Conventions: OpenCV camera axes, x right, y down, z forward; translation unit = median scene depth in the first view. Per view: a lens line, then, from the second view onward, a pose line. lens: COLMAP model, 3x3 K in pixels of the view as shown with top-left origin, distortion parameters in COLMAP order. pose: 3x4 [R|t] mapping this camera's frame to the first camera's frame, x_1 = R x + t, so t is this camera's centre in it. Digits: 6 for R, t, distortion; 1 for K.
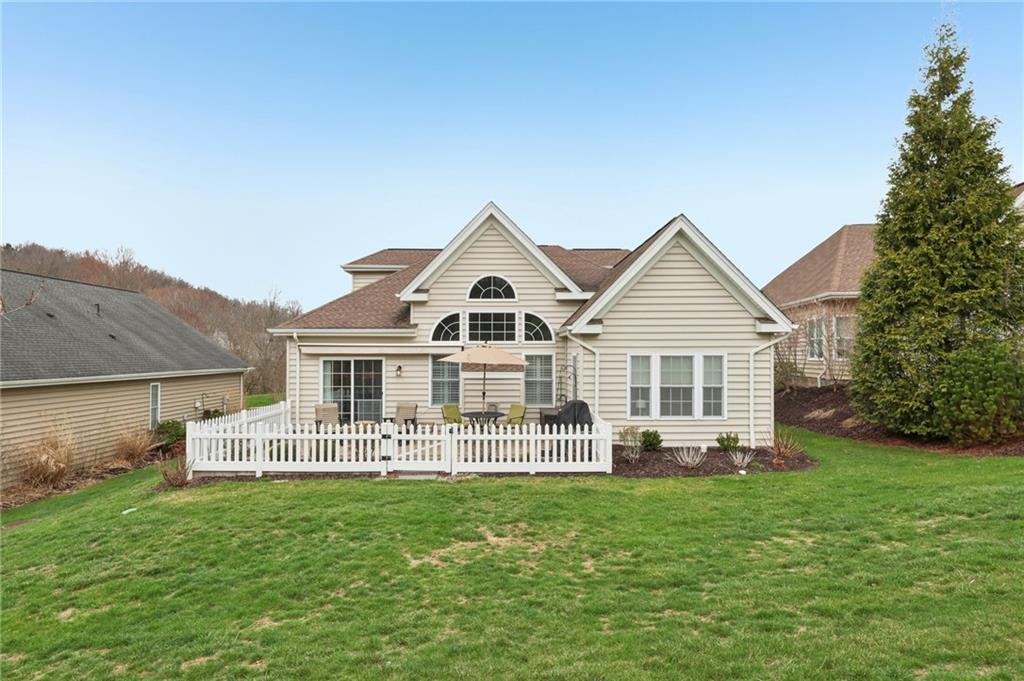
lens RADIAL K [[605.5, 0, 513.7], [0, 605.5, 346.2], [0, 0, 1]] dist [0.001797, 0.000808]
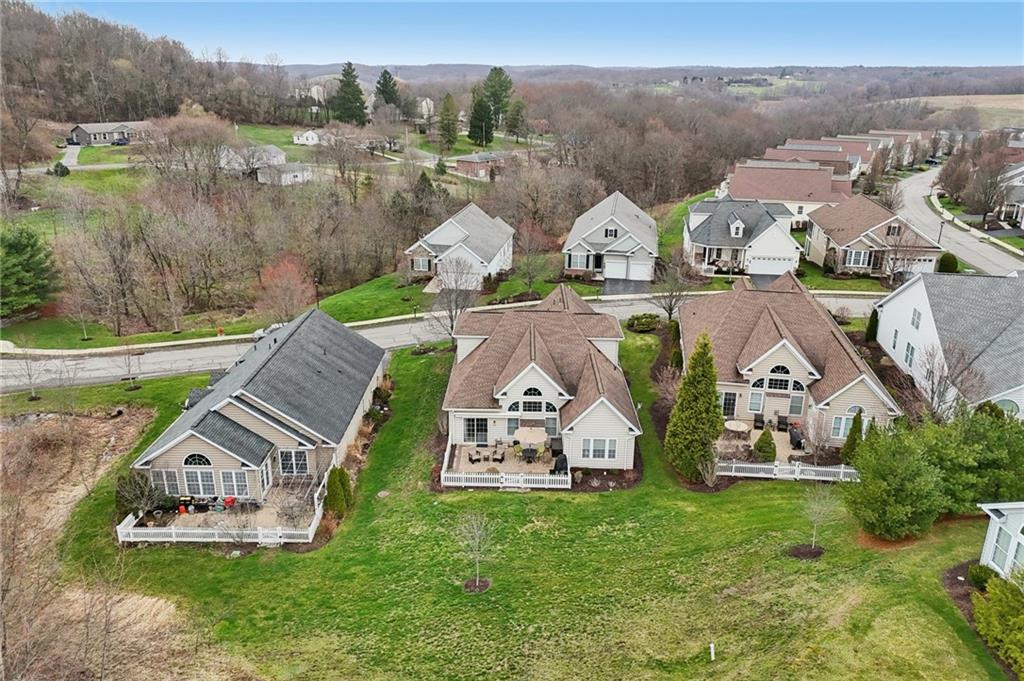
lens RADIAL K [[709.7, 0, 510.8], [0, 709.7, 339.4], [0, 0, 1]] dist [0.062662, -0.004431]
pose [[0.999348, 0.017356, -0.031657, -0.044668], [-0.005728, 0.941977, 0.335629, -1.512542], [0.035646, -0.335229, 0.941462, -1.944722]]
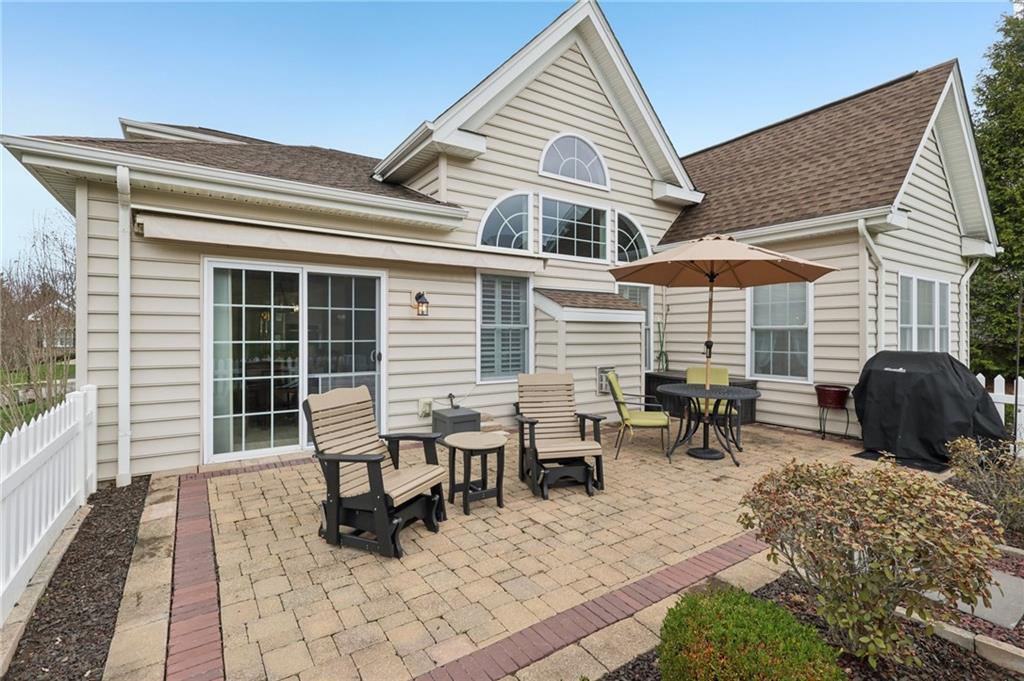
lens RADIAL K [[473.9, 0, 509.7], [0, 473.9, 339.5], [0, 0, 1]] dist [-0.004671, 0.001130]
pose [[0.838494, -0.006208, 0.544876, -0.388755], [-0.002436, 0.999882, 0.015141, 0.073567], [-0.544906, -0.014023, 0.838380, 0.817714]]
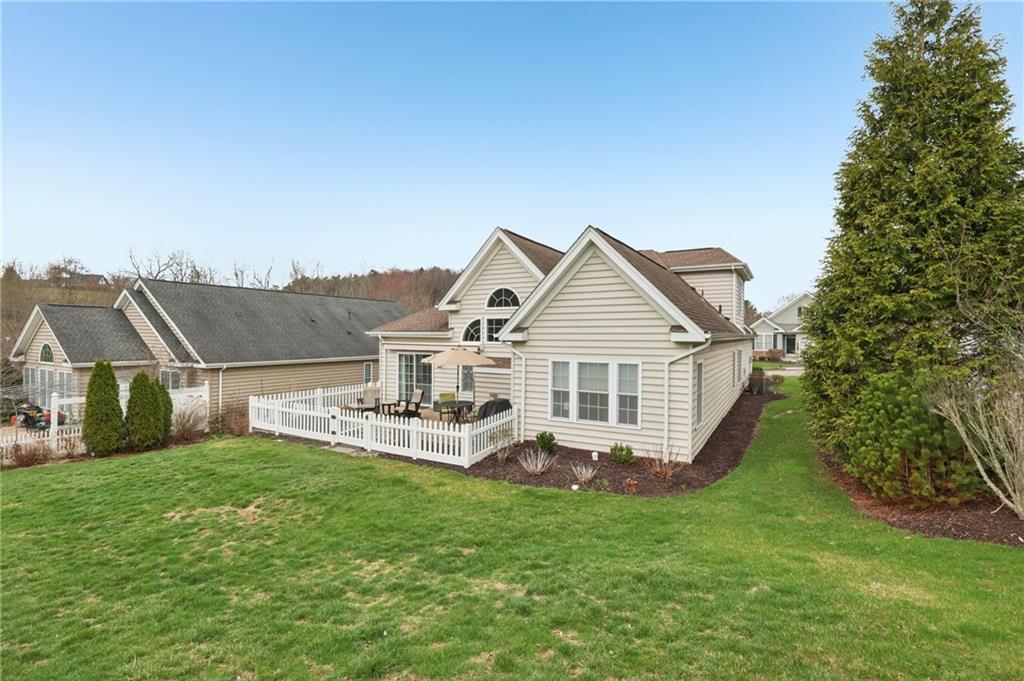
lens RADIAL K [[473.9, 0, 507.1], [0, 473.9, 334.9], [0, 0, 1]] dist [-0.004671, 0.001130]
pose [[0.860083, 0.006139, -0.510118, 0.553835], [-0.000079, 0.999929, 0.011901, -0.041047], [0.510155, -0.010196, 0.860022, 0.229148]]
